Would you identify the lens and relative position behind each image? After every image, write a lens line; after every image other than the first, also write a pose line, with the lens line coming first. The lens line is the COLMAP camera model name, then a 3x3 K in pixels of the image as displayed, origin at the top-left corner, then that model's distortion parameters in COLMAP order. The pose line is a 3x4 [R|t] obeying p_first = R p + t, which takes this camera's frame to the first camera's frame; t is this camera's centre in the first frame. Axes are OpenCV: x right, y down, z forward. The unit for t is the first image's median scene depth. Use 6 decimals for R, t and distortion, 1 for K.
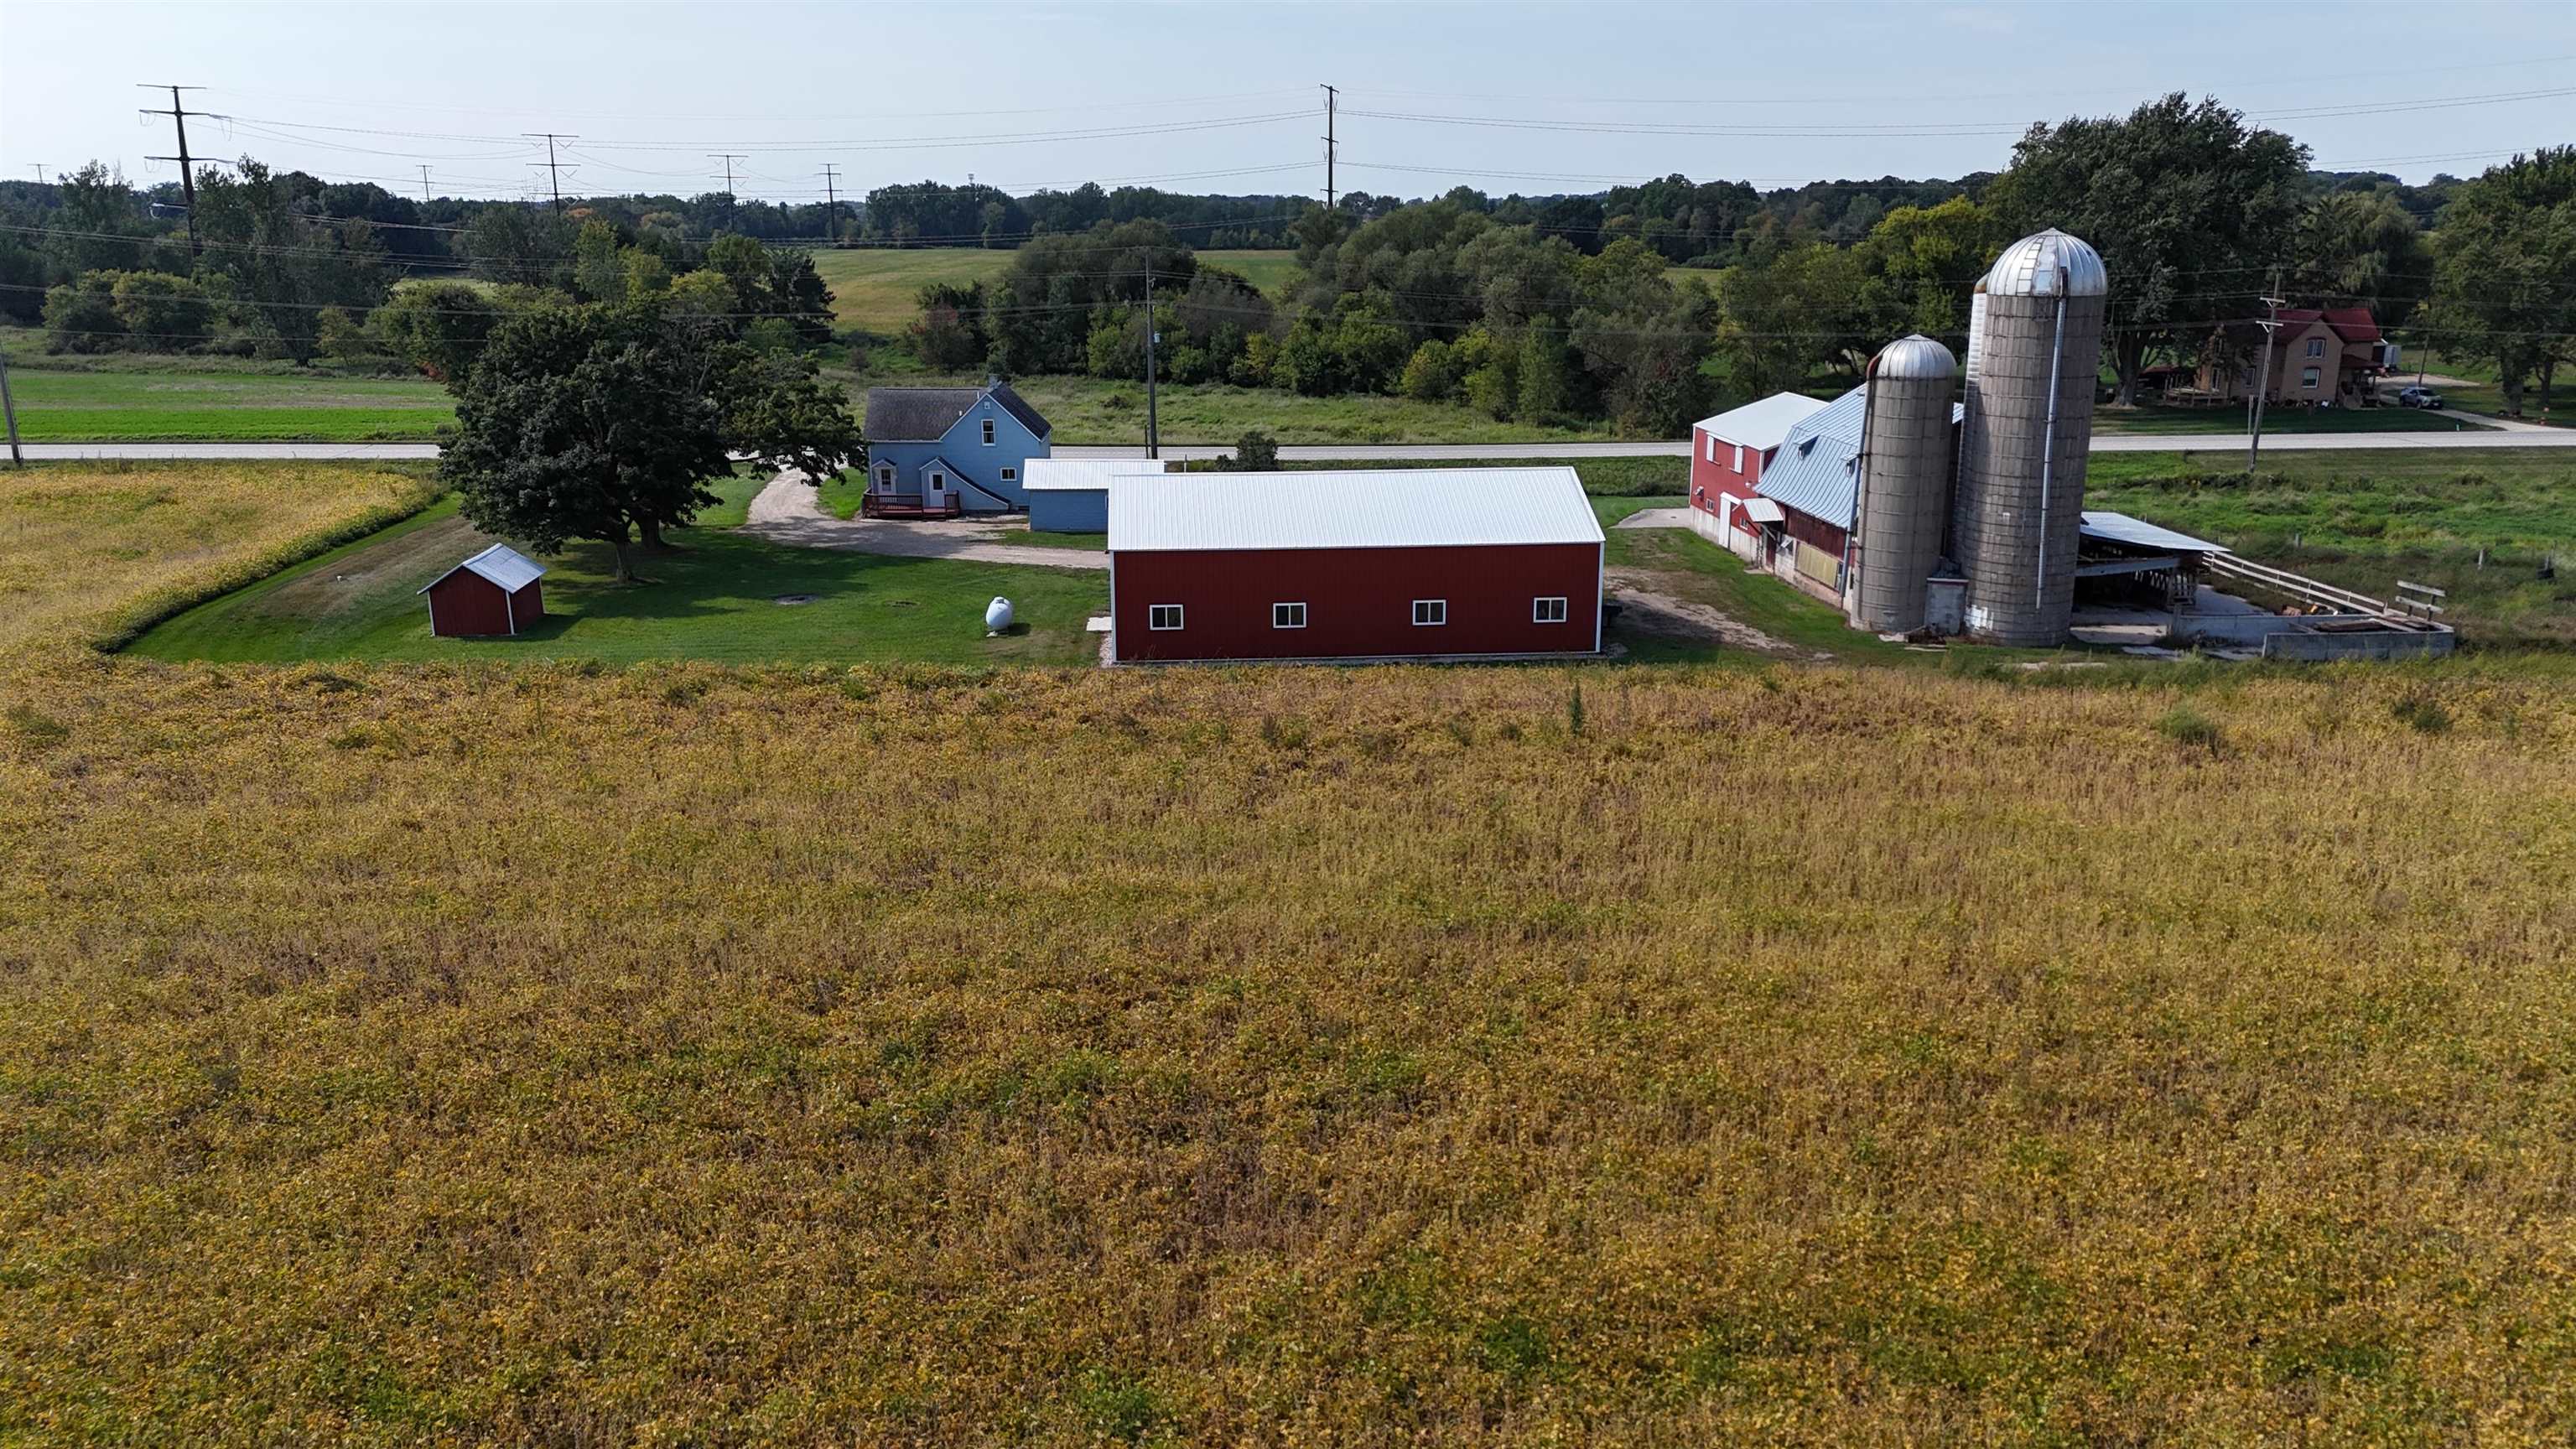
lens RADIAL K [[1884.7, 0, 1286.4], [0, 1884.7, 715.8], [0, 0, 1]] dist [0.084317, -0.084527]
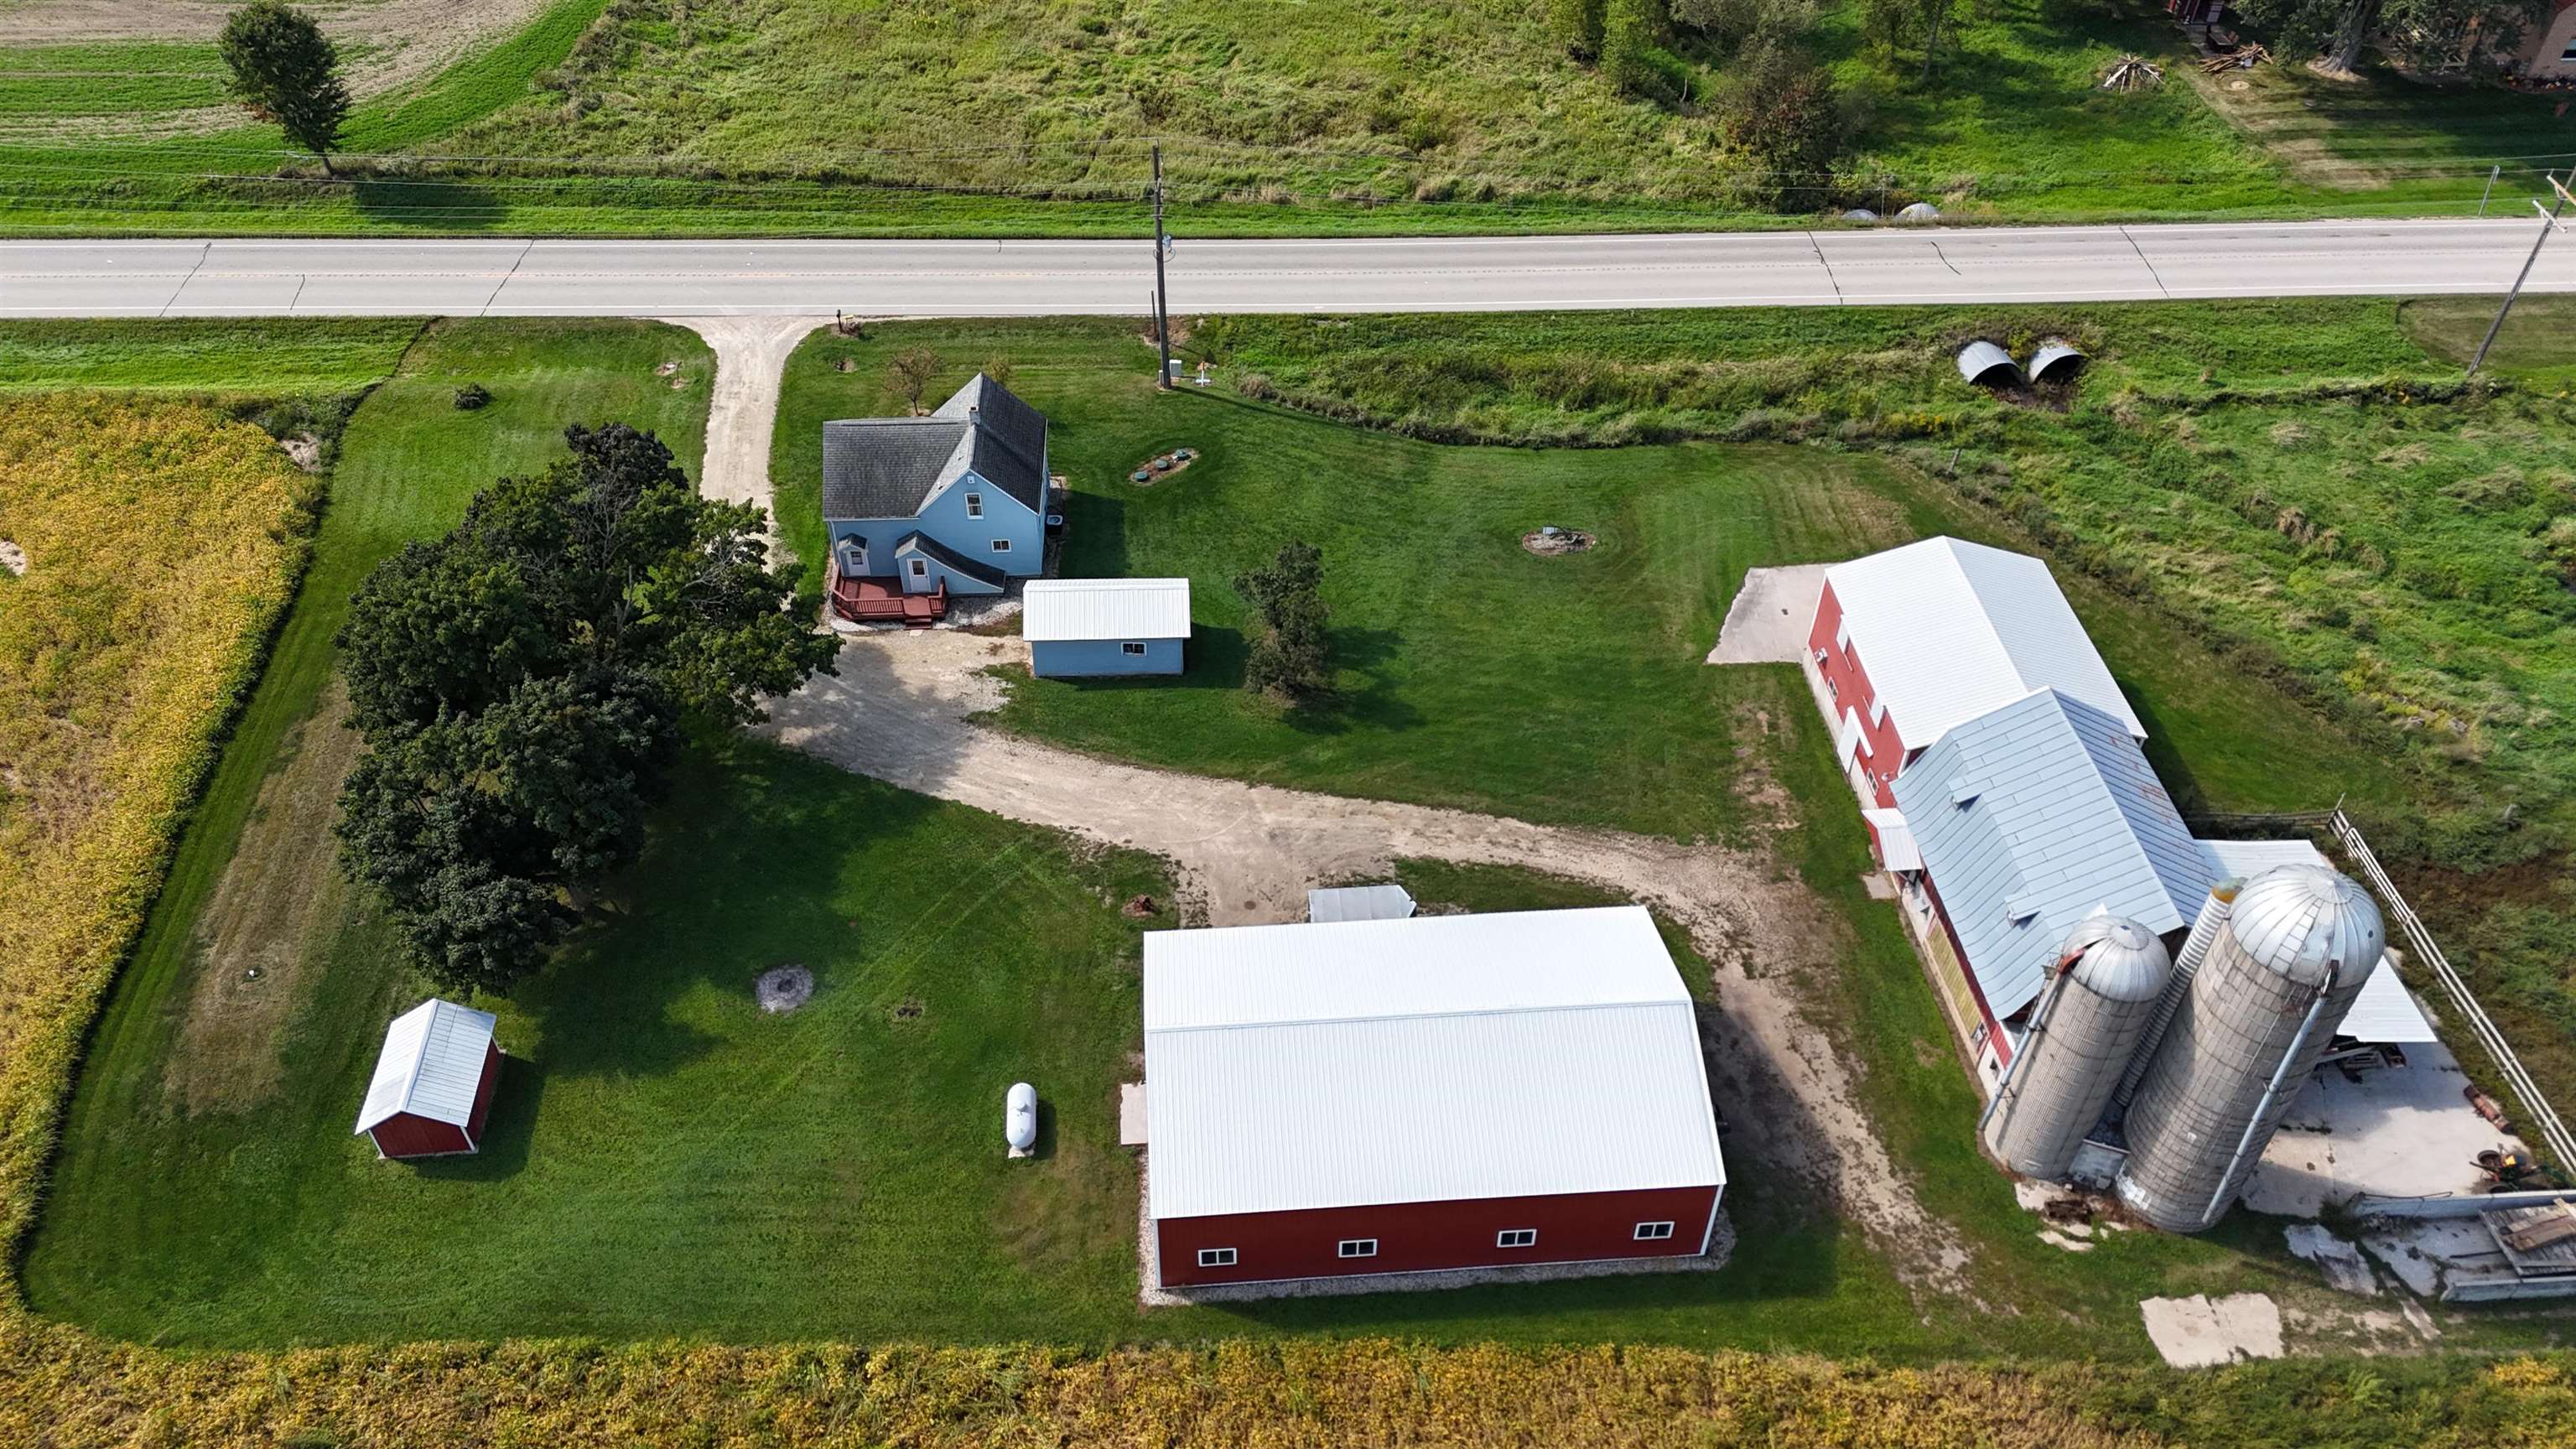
lens RADIAL K [[1884.7, 0, 1286.4], [0, 1884.7, 715.8], [0, 0, 1]] dist [0.084317, -0.084527]
pose [[0.999963, 0.004511, 0.007362, -0.034842], [-0.007441, 0.882743, 0.469798, -0.613095], [-0.004380, -0.469835, 0.882743, 0.297175]]
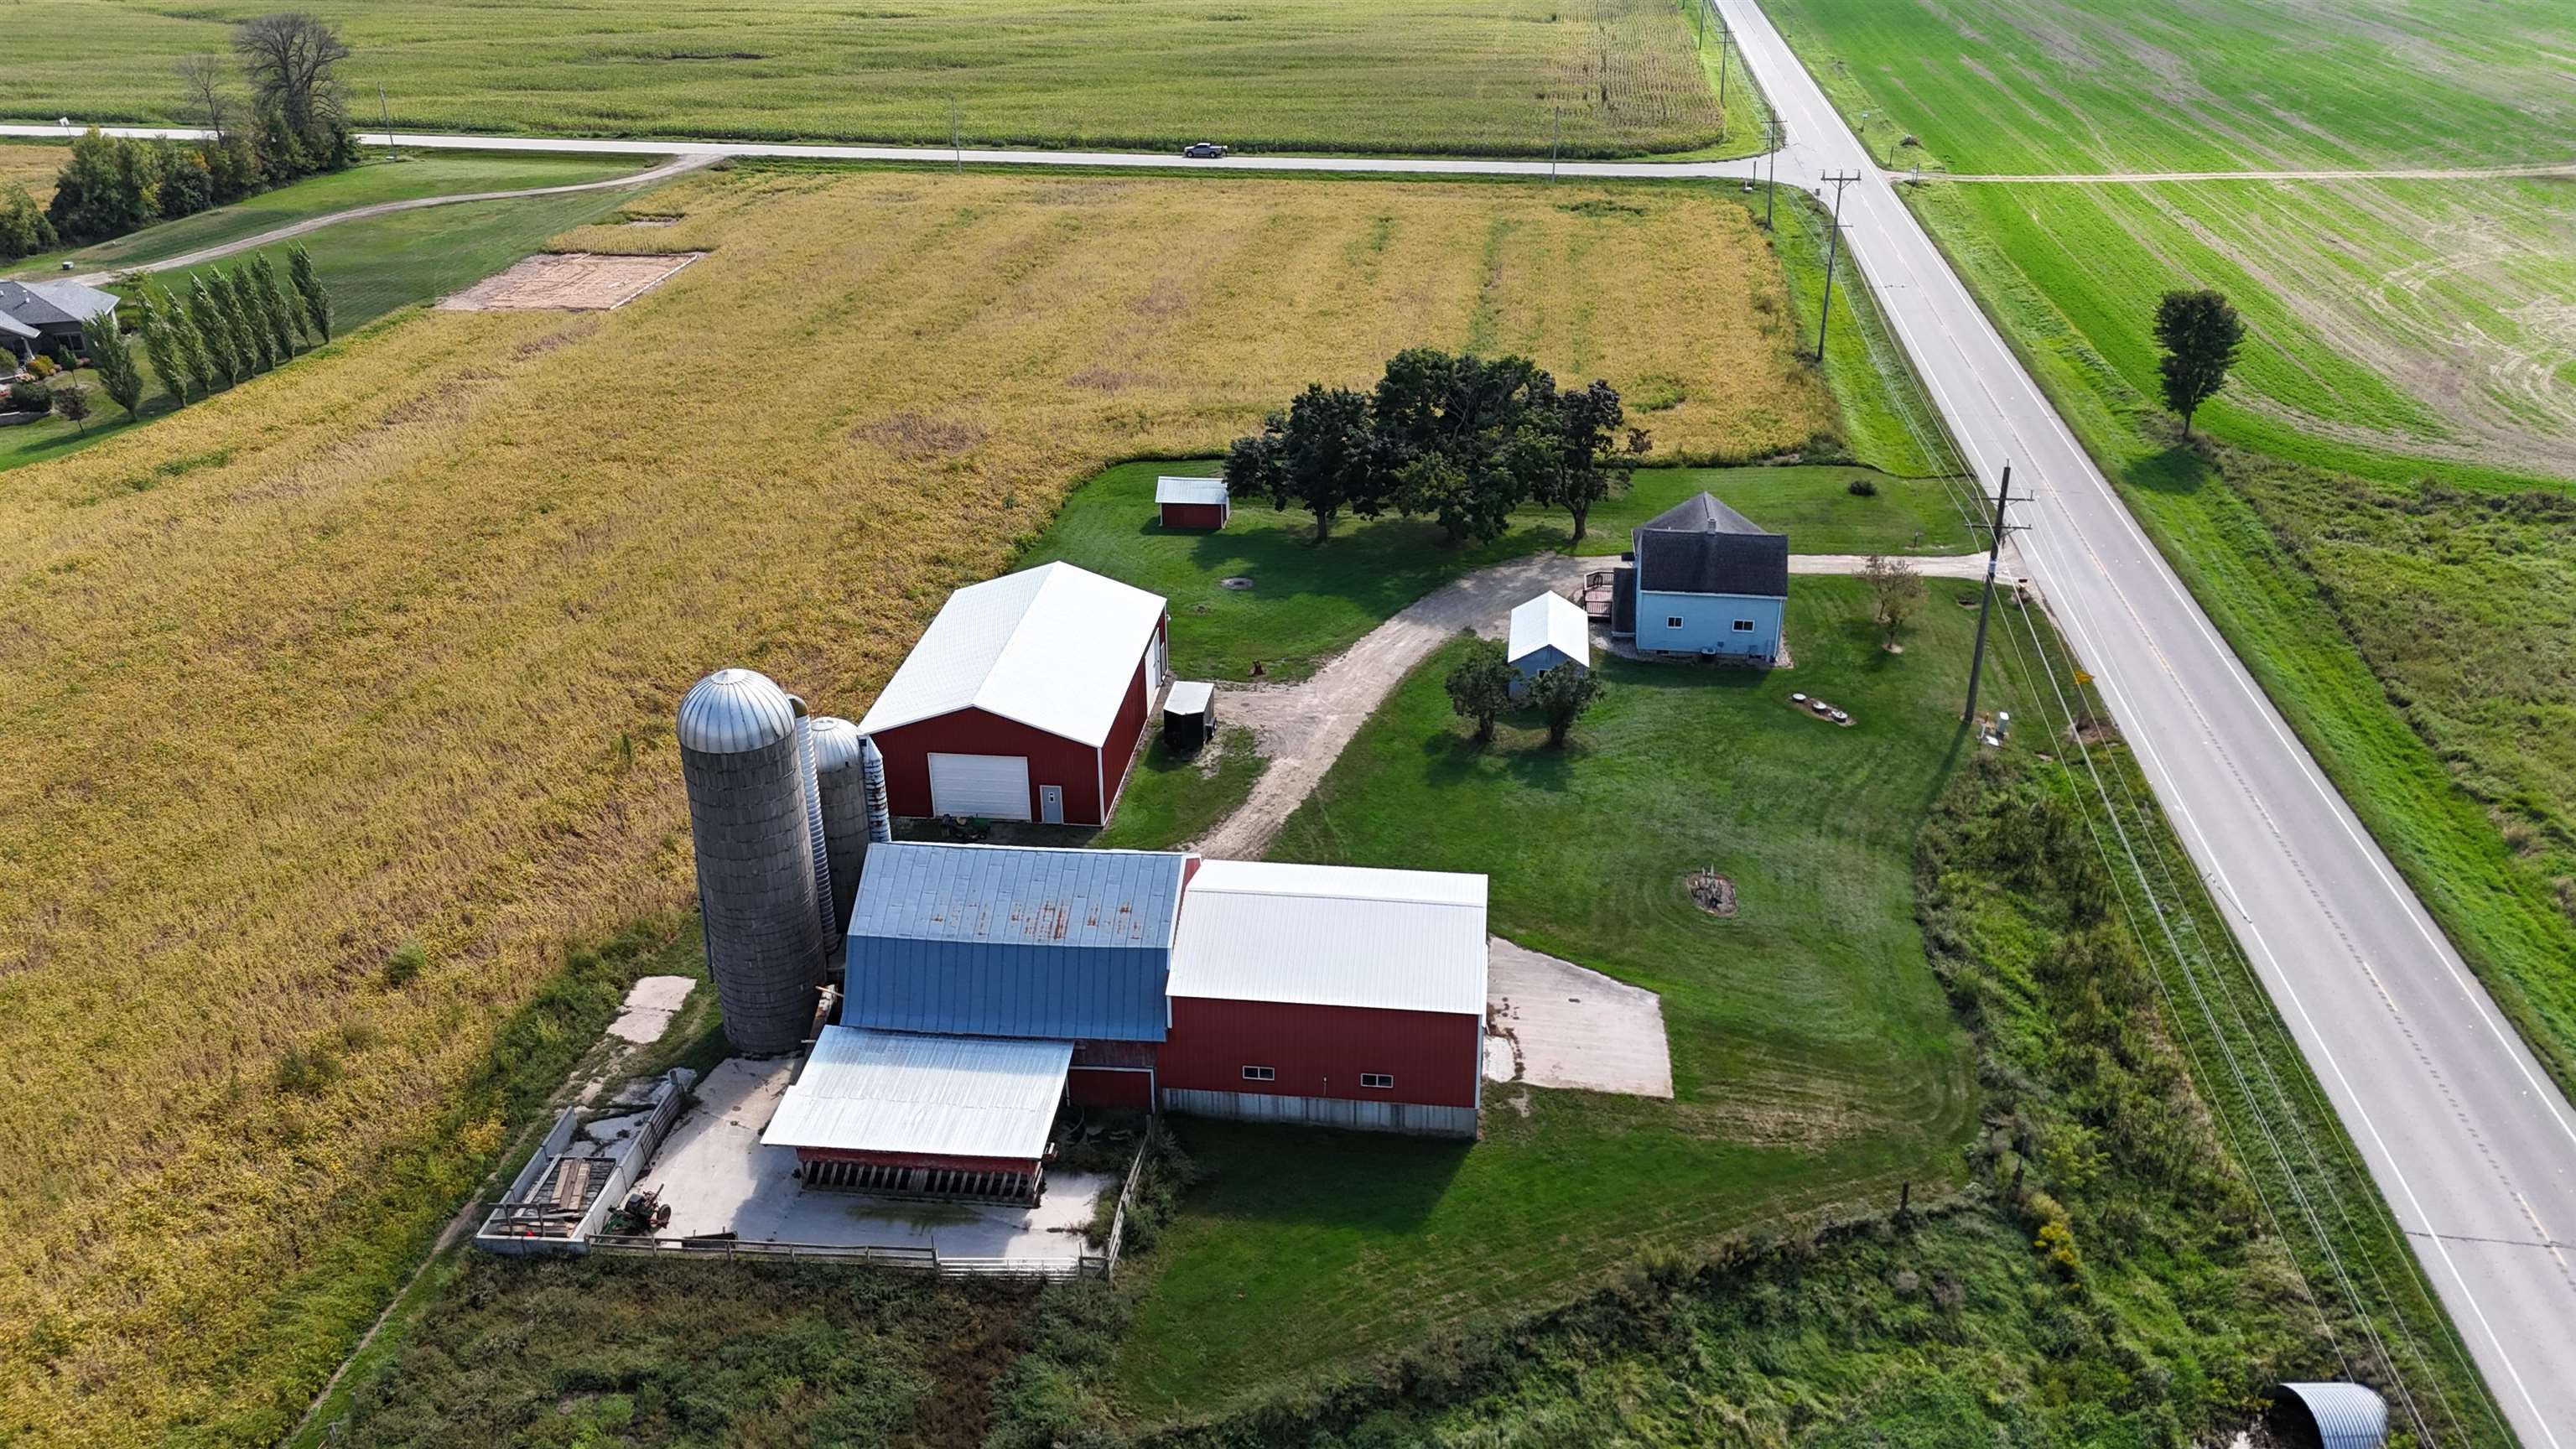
lens RADIAL K [[1884.7, 0, 1286.4], [0, 1884.7, 715.8], [0, 0, 1]] dist [0.084317, -0.084527]
pose [[-0.174449, 0.429103, -0.886250, 1.093188], [-0.247555, 0.852029, 0.461262, -0.673271], [0.953039, 0.299862, -0.042409, 1.180124]]
